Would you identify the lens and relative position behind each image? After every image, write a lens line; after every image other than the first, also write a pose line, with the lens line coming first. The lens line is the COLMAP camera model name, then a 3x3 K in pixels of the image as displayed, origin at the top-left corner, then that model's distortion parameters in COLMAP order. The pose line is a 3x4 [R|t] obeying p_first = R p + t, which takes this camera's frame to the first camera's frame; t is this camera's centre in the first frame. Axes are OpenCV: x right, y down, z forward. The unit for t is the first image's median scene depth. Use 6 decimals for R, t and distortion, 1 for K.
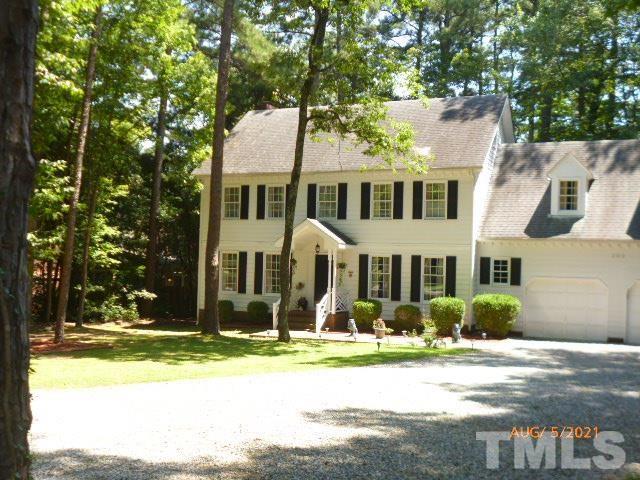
lens RADIAL K [[704.5, 0, 320.0], [0, 704.5, 240.0], [0, 0, 1]] dist [-0.095881, 0.007270]
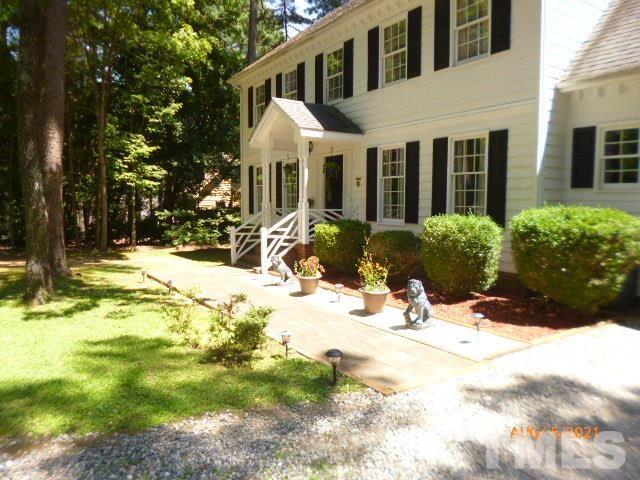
lens RADIAL K [[458.5, 0, 320.0], [0, 458.5, 240.0], [0, 0, 1]] dist [-0.050123, -0.000022]
pose [[0.844436, 0.019485, -0.535303, 0.249717], [0.036301, 0.994959, 0.093481, 0.063608], [0.534426, -0.098371, 0.839472, 0.666186]]
